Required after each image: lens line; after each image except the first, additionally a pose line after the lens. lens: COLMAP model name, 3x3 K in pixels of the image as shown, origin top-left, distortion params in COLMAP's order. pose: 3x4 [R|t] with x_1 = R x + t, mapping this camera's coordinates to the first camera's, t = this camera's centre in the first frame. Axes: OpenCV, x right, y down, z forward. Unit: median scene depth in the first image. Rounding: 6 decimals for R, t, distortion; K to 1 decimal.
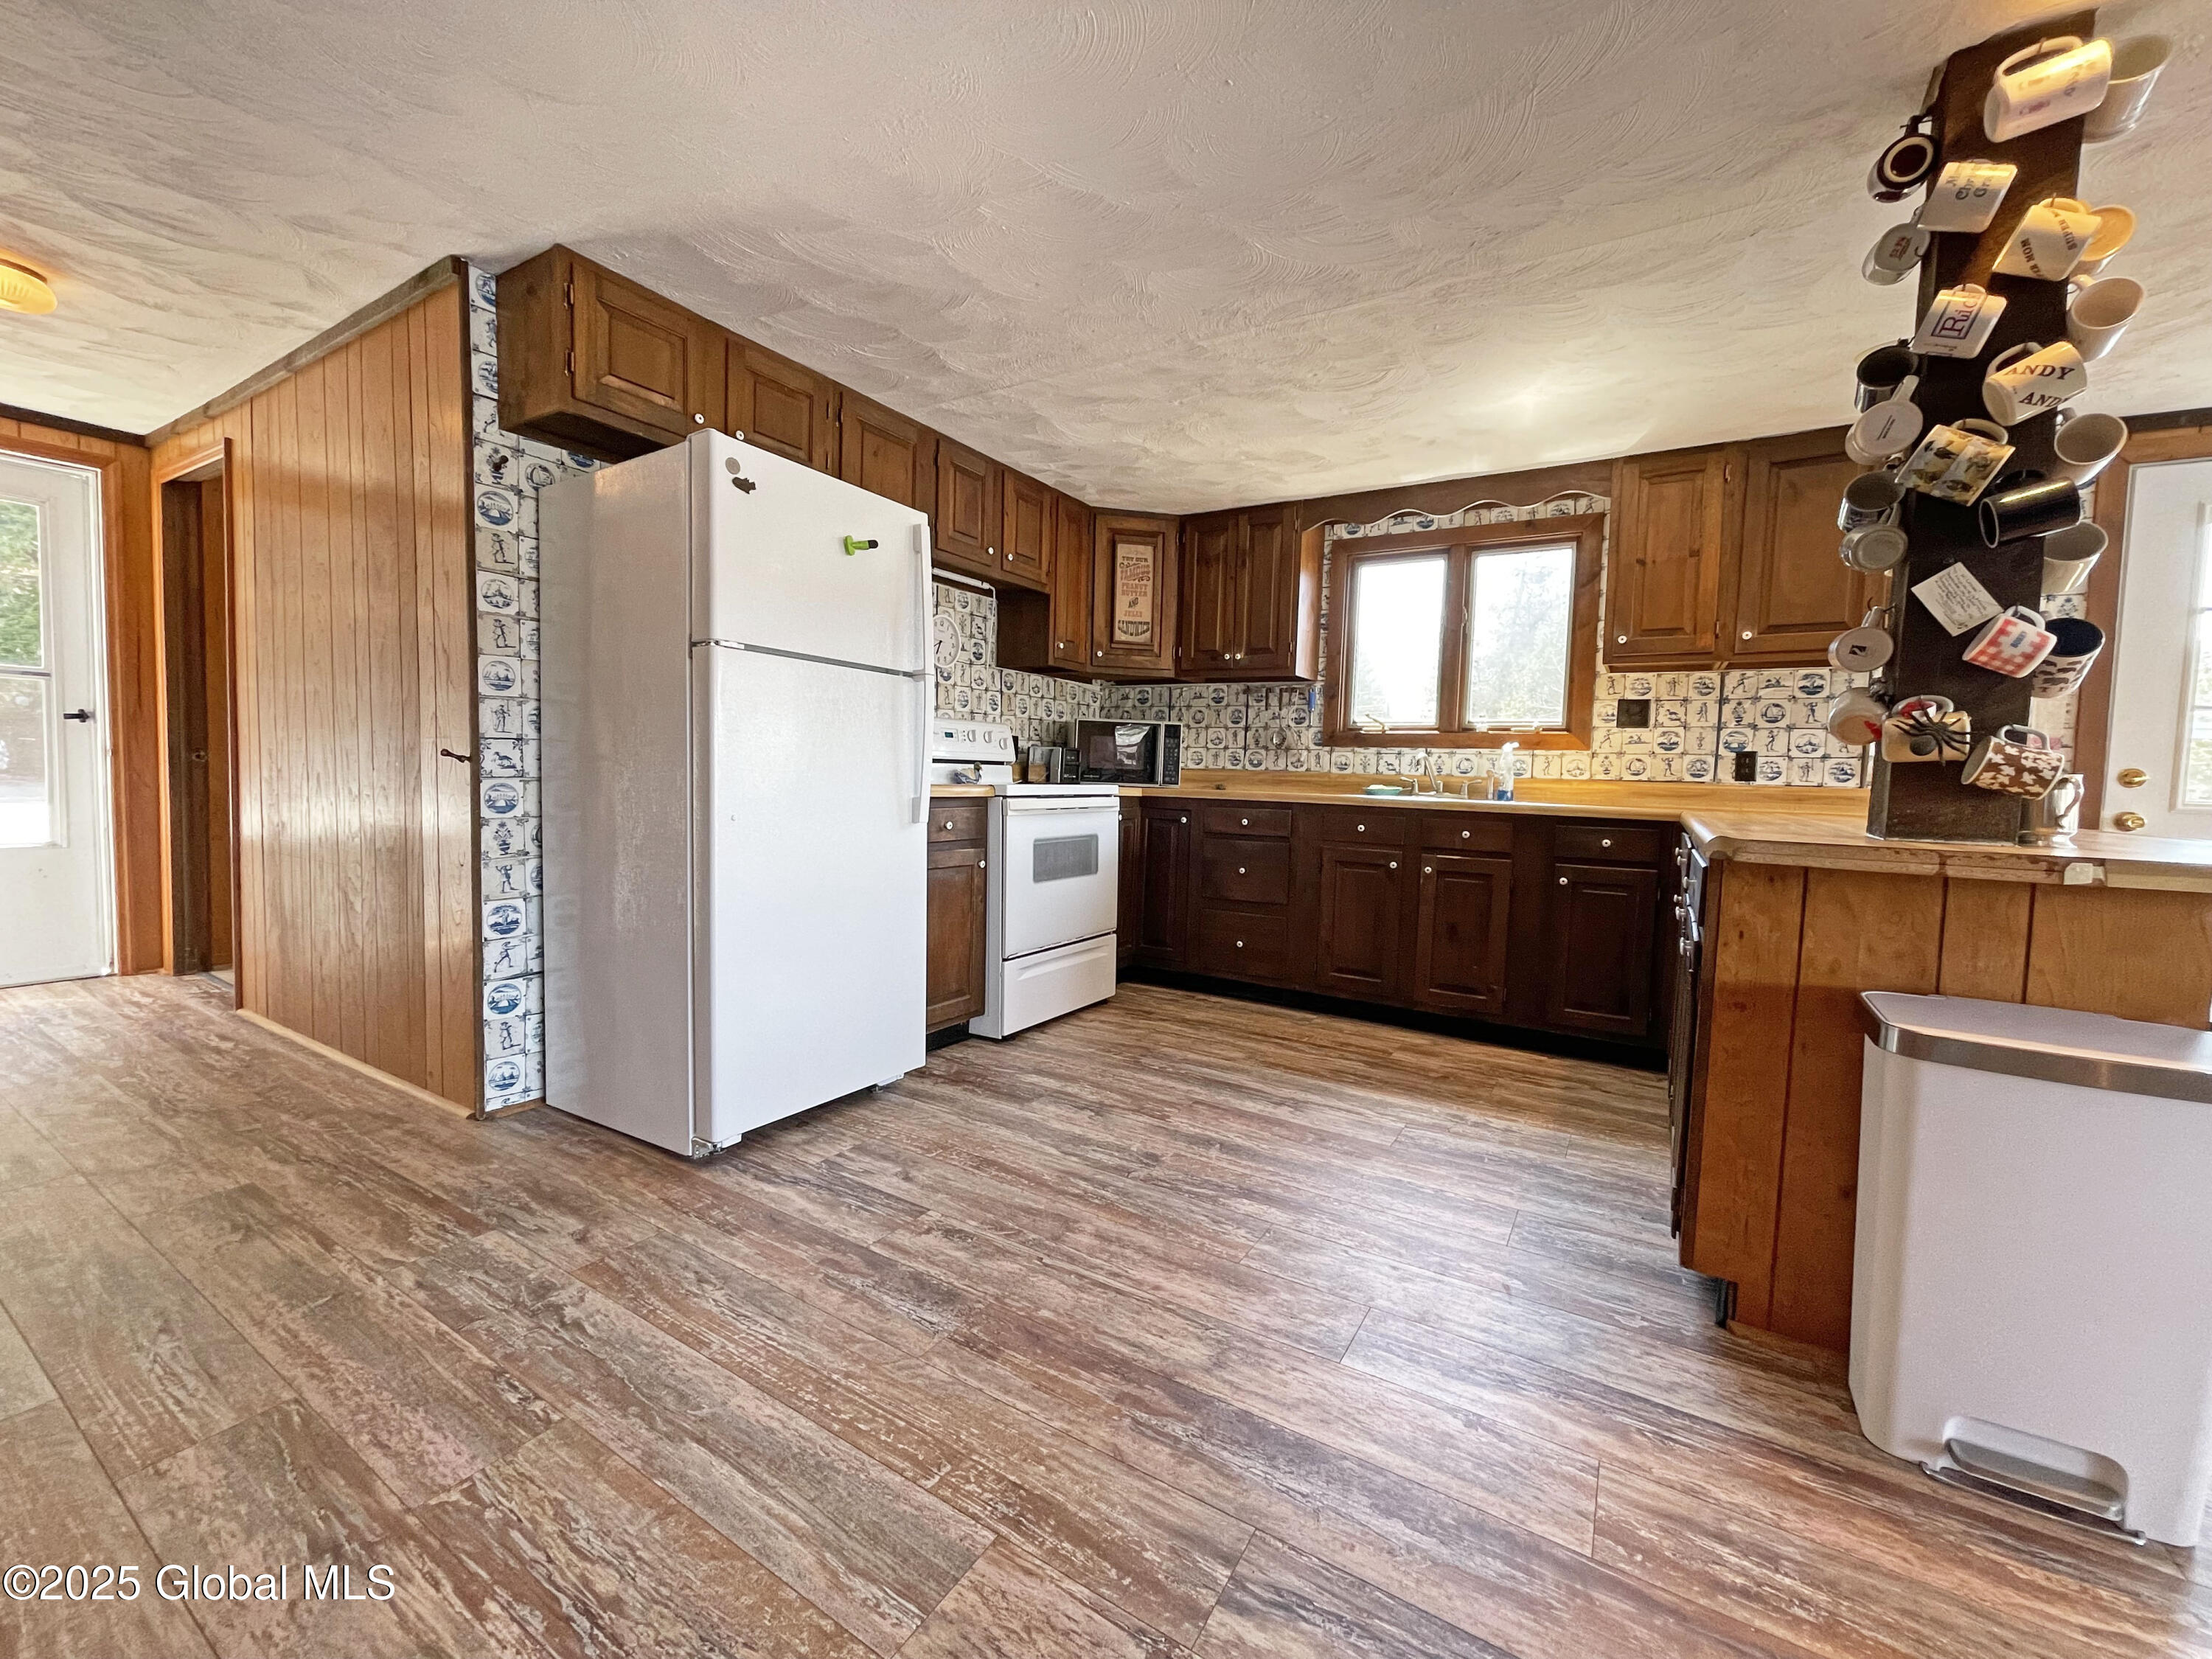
lens RADIAL K [[890.0, 0, 1110.9], [0, 890.0, 834.6], [0, 0, 1]] dist [0.001347, 0.000258]
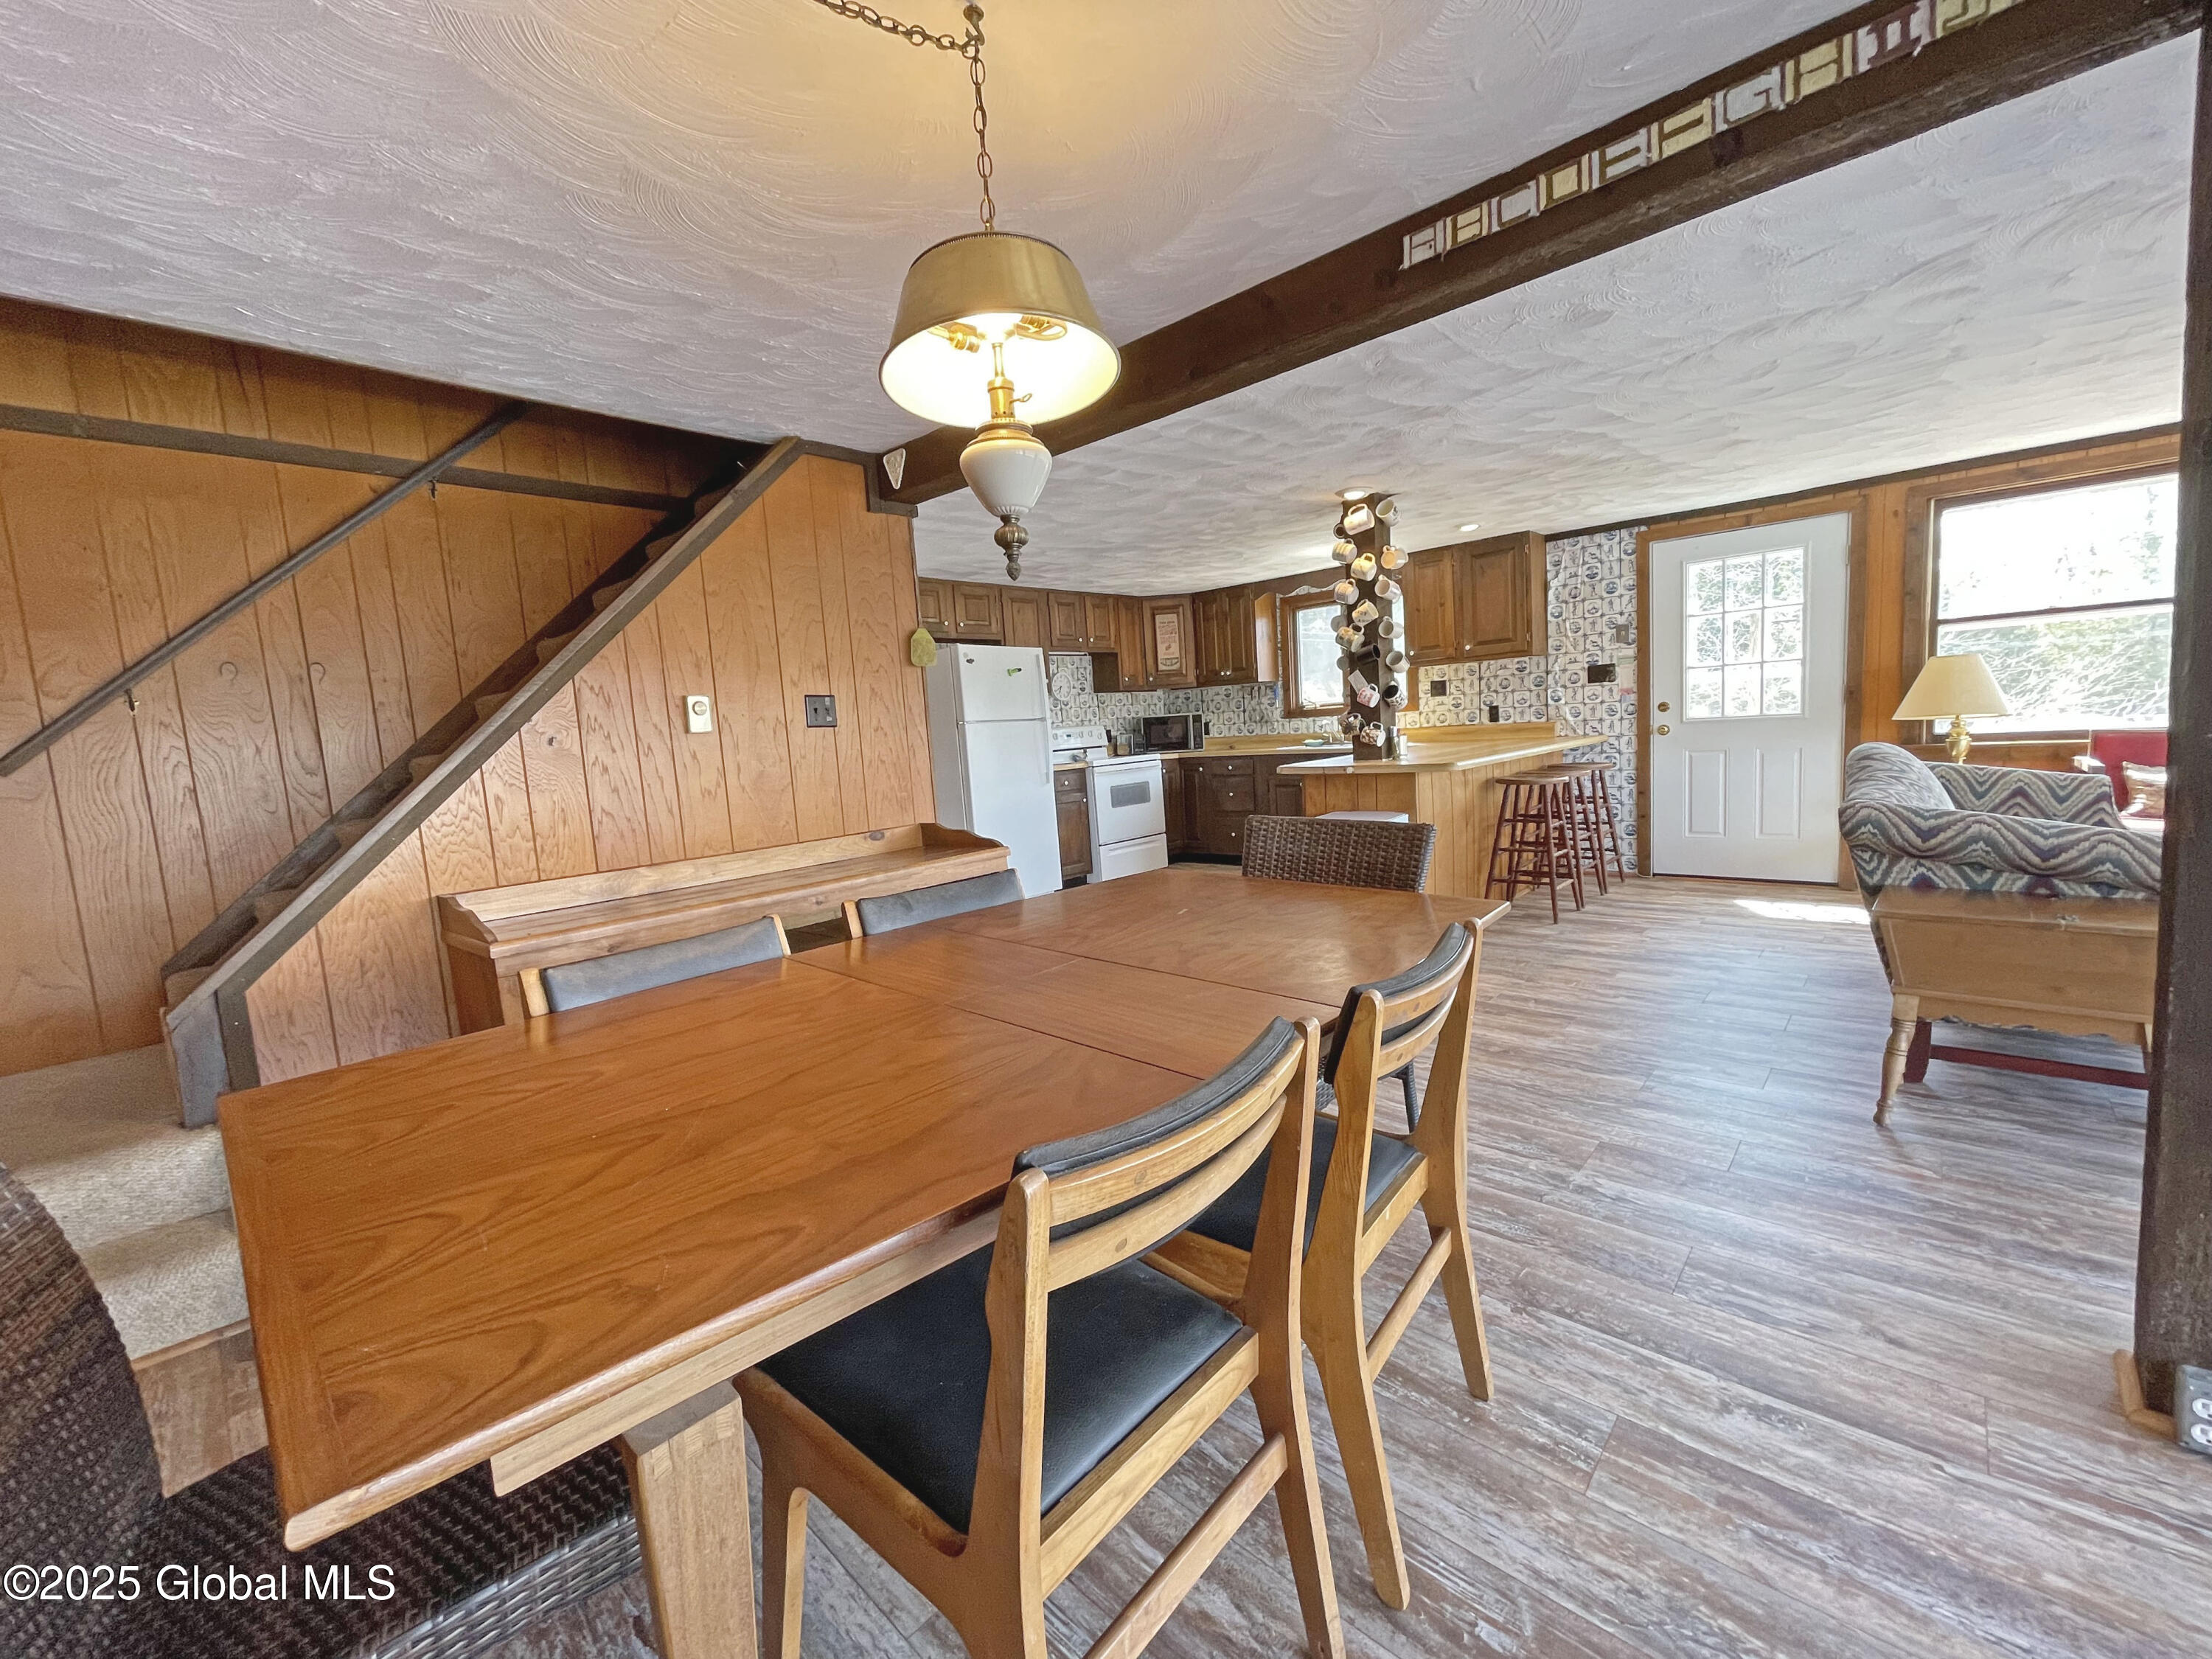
lens RADIAL K [[890.0, 0, 1103.4], [0, 890.0, 829.4], [0, 0, 1]] dist [0.001347, 0.000258]
pose [[0.974649, -0.071610, -0.211968, 0.259103], [0.081703, 0.995884, 0.039235, 0.017721], [0.208286, -0.055559, 0.976489, -0.794222]]
